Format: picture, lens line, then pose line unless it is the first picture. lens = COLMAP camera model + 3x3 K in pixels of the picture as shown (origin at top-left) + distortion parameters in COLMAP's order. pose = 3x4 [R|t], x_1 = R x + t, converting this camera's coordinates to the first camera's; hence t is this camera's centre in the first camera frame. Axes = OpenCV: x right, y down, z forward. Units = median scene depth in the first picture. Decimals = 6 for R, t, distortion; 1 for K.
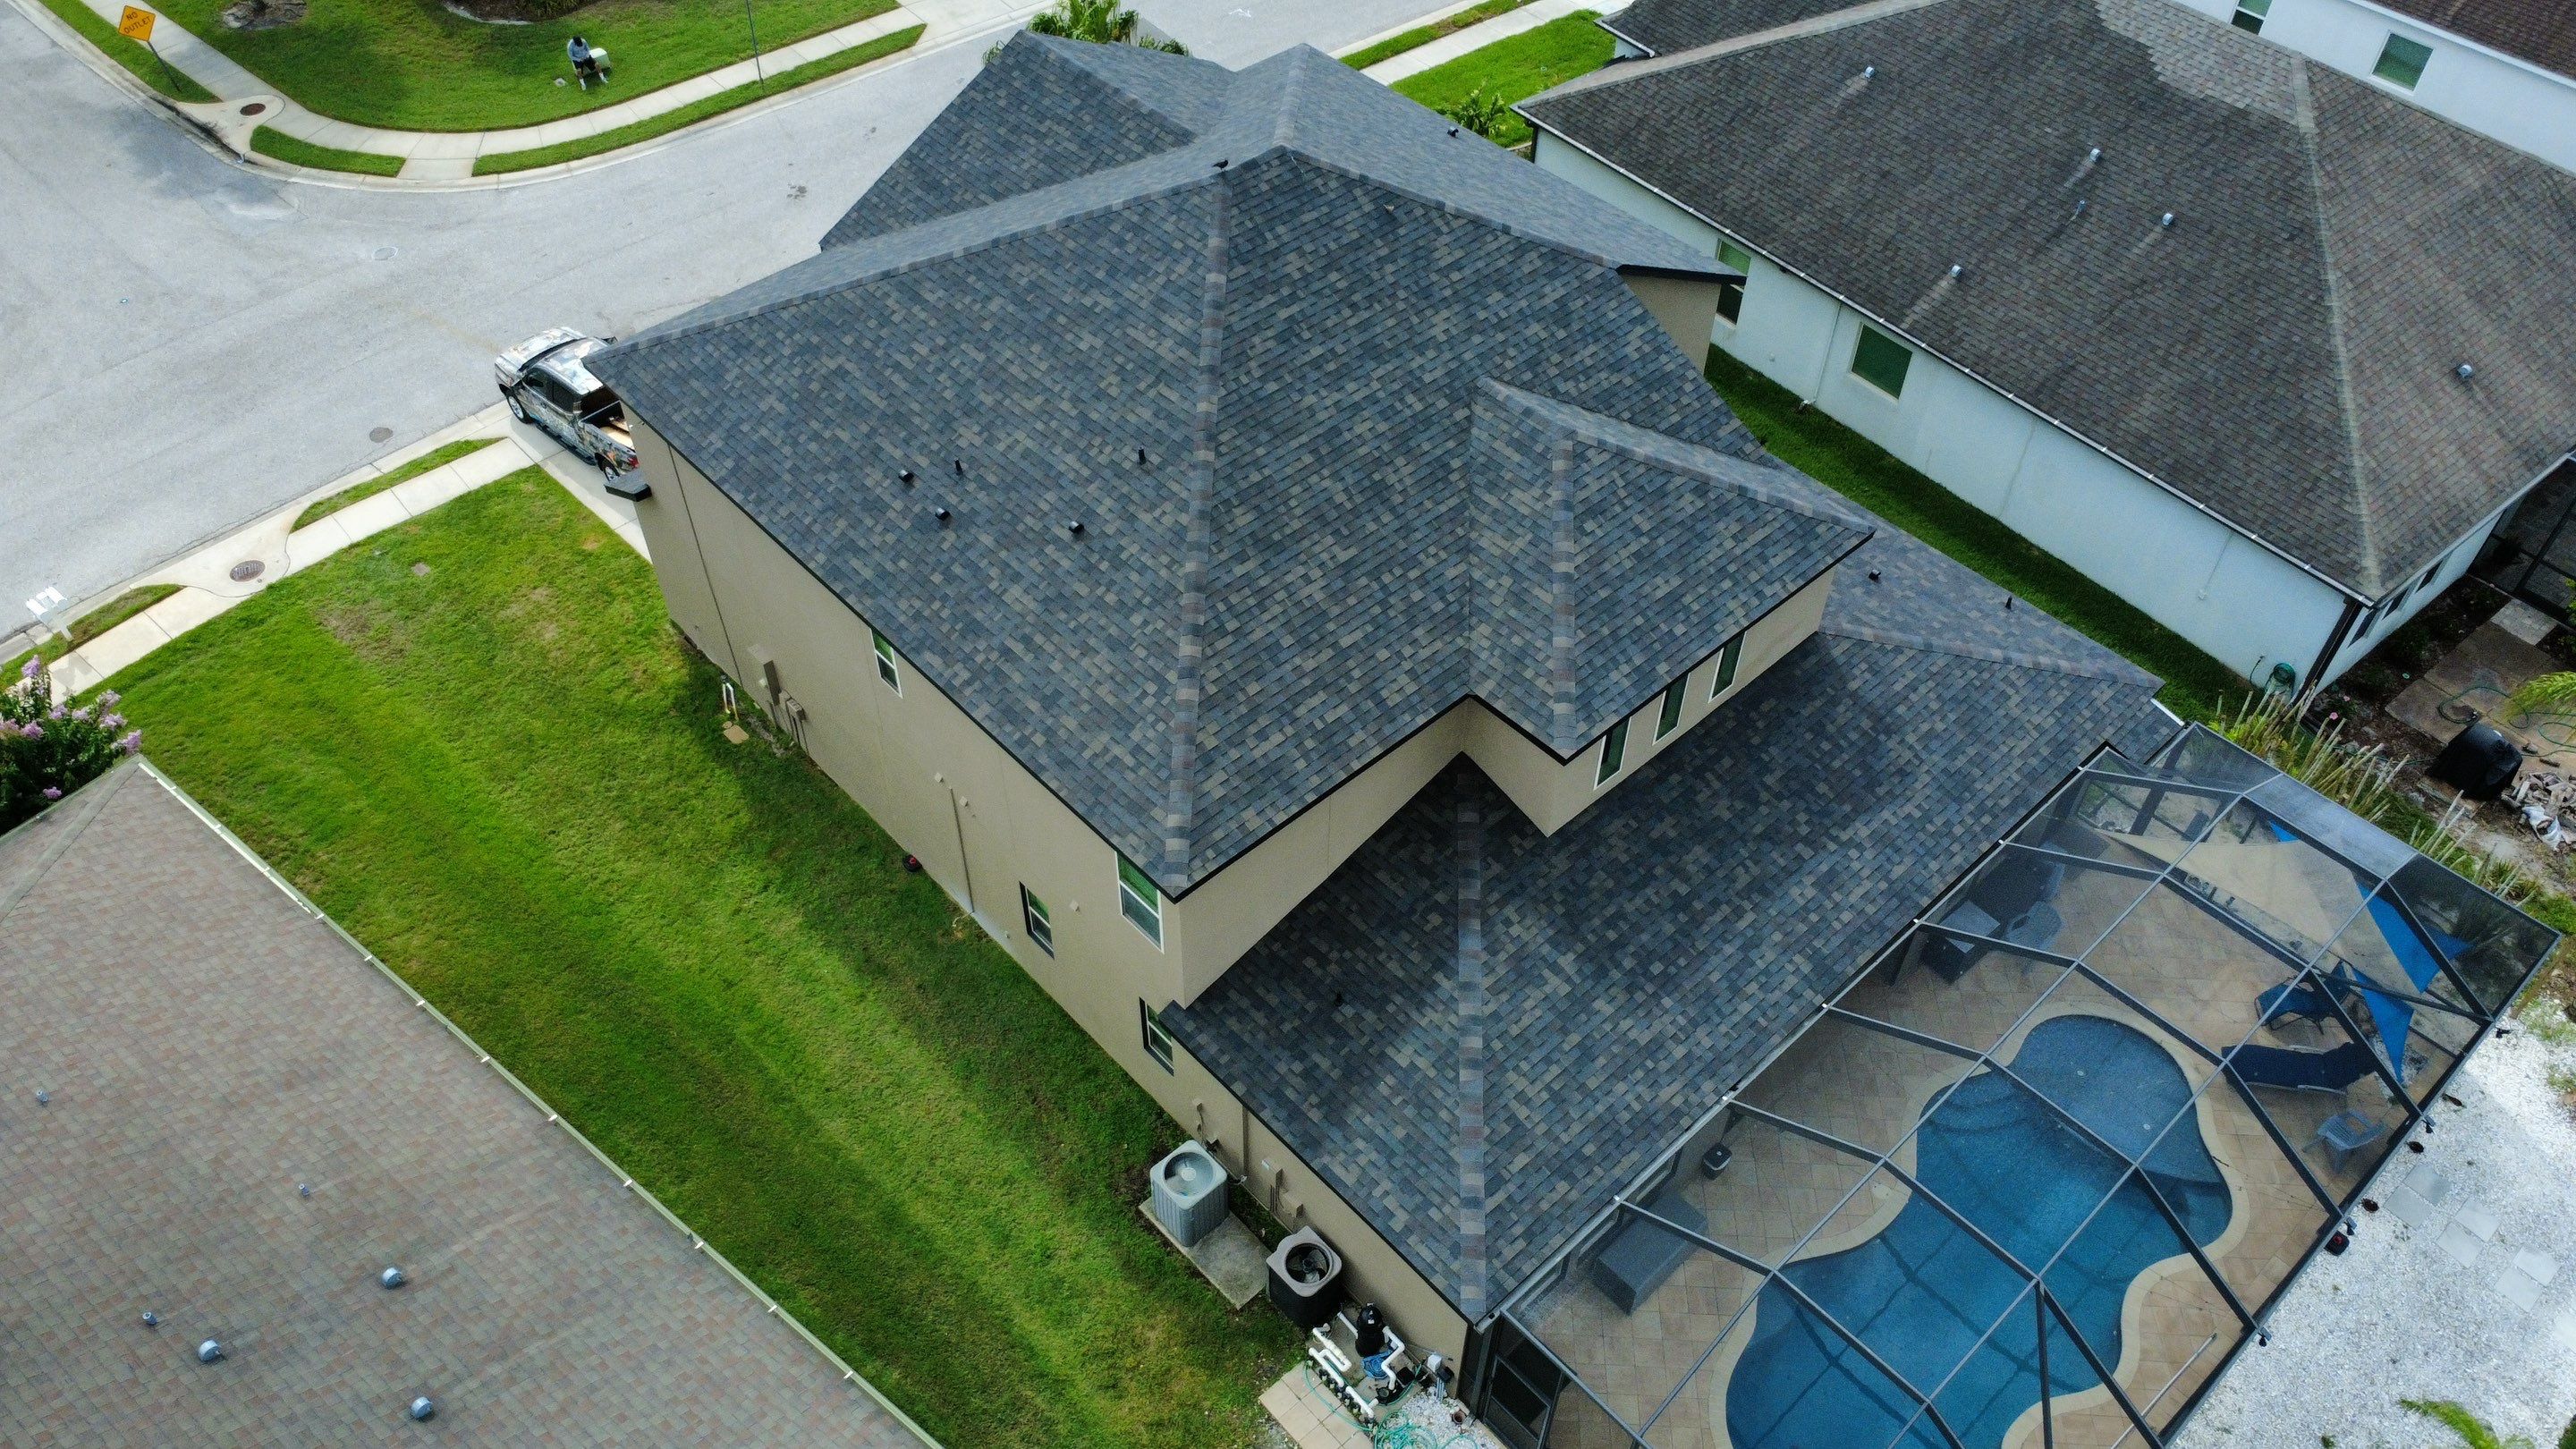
lens RADIAL K [[1877.4, 0, 1283.4], [0, 1877.4, 720.1], [0, 0, 1]] dist [-0.005383, 0.008127]
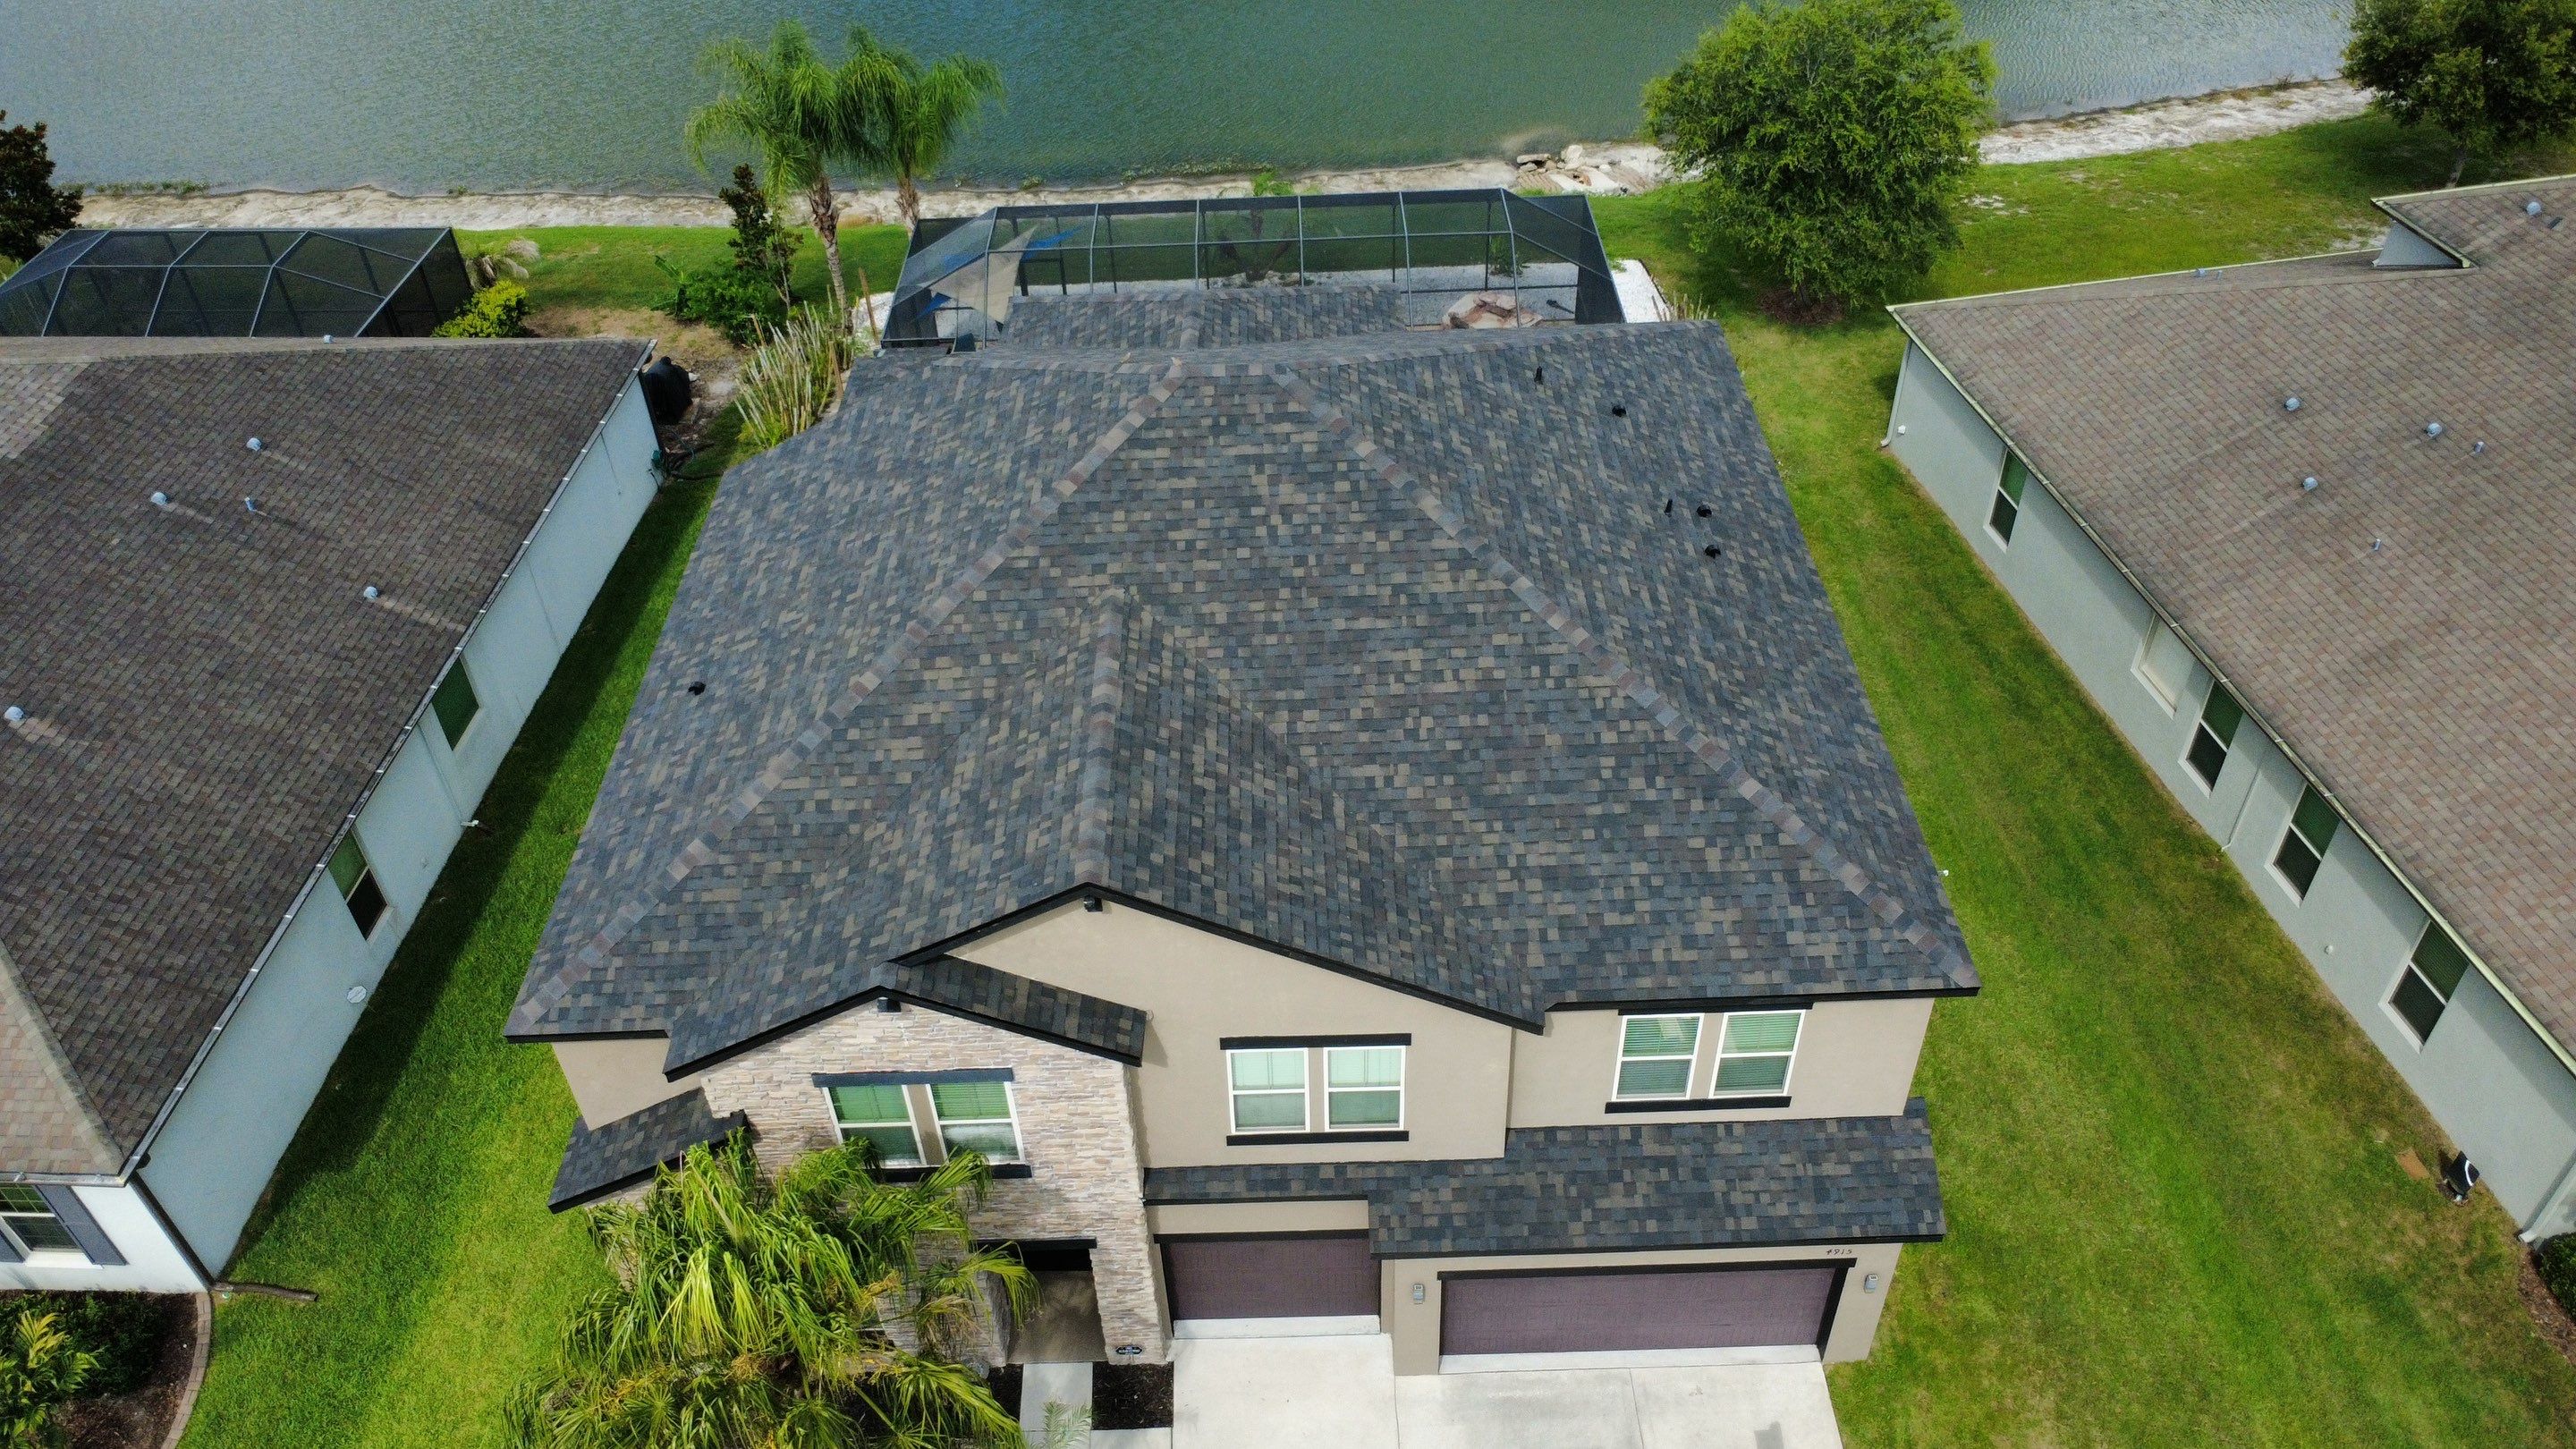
lens RADIAL K [[1877.4, 0, 1283.4], [0, 1877.4, 720.1], [0, 0, 1]] dist [-0.005383, 0.008127]
pose [[-0.746749, -0.416400, 0.518630, -0.580976], [0.501795, 0.159082, 0.850232, -1.051863], [-0.436541, 0.895156, 0.090153, 1.128373]]
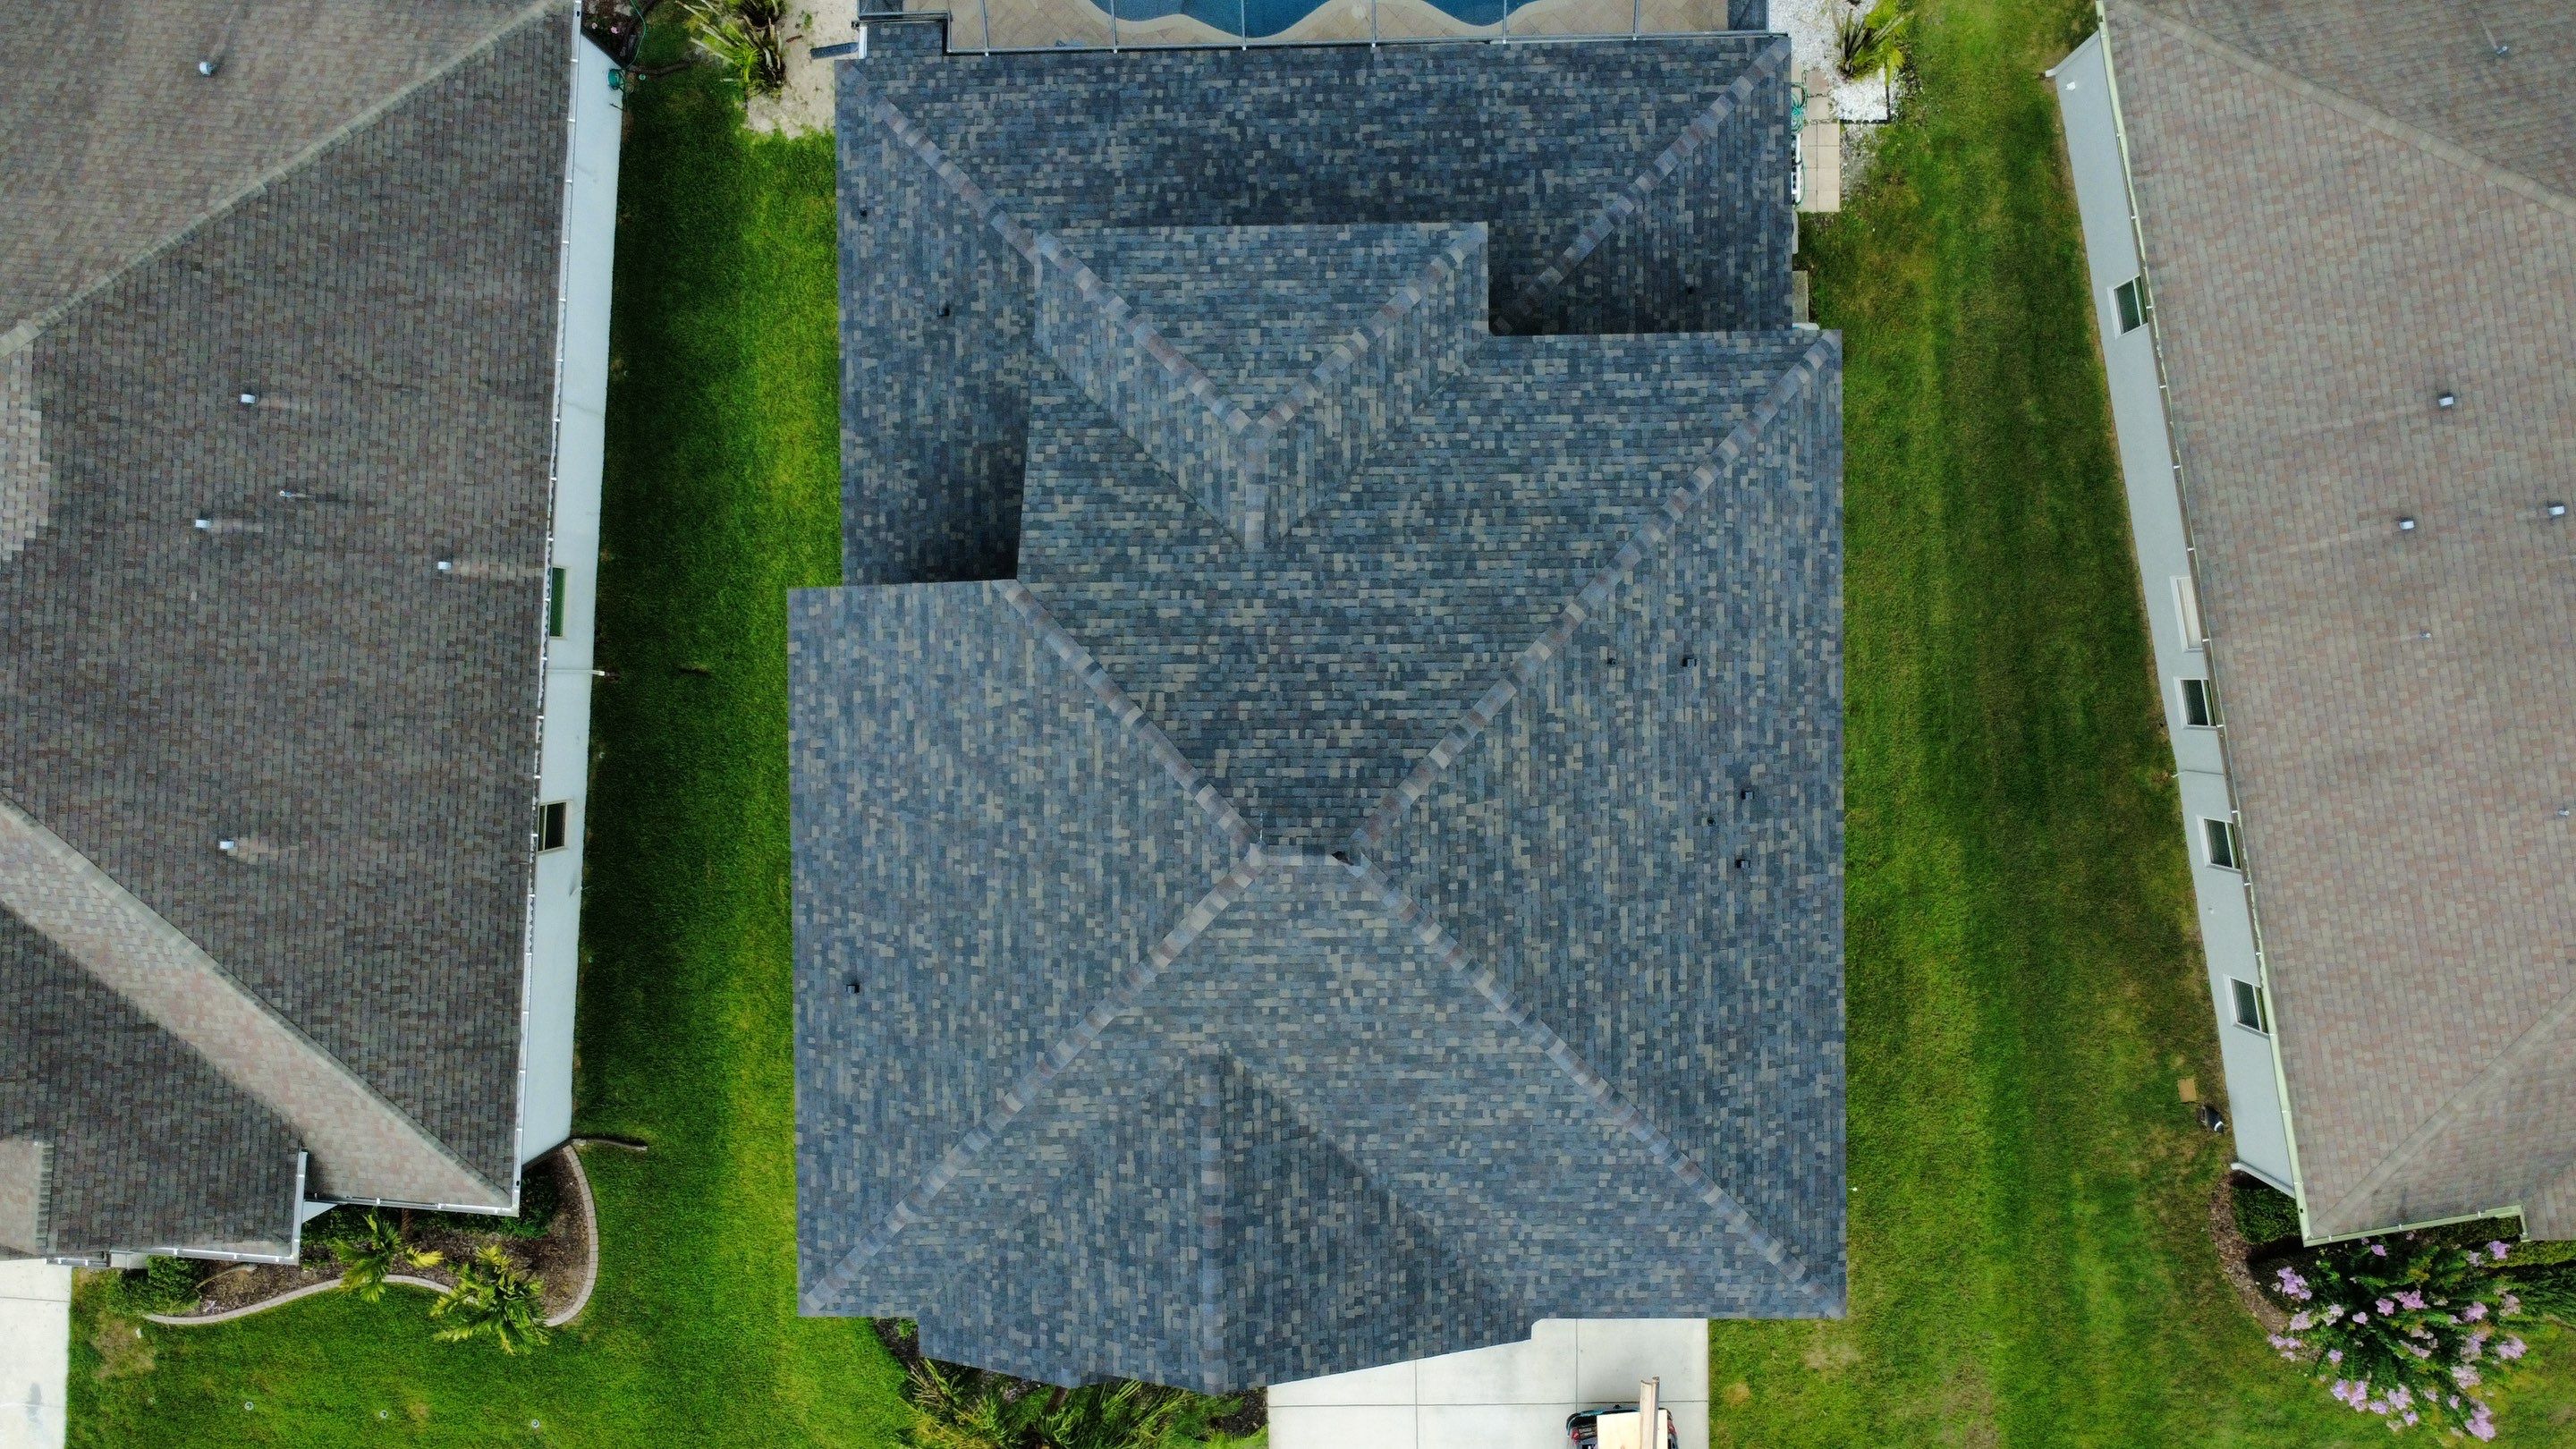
lens RADIAL K [[1877.4, 0, 1283.4], [0, 1877.4, 720.1], [0, 0, 1]] dist [-0.005383, 0.008127]
pose [[-0.744027, -0.668117, 0.006654, 0.030215], [0.507781, -0.558945, 0.655544, -0.914383], [-0.434261, 0.491121, 0.755127, 0.316176]]
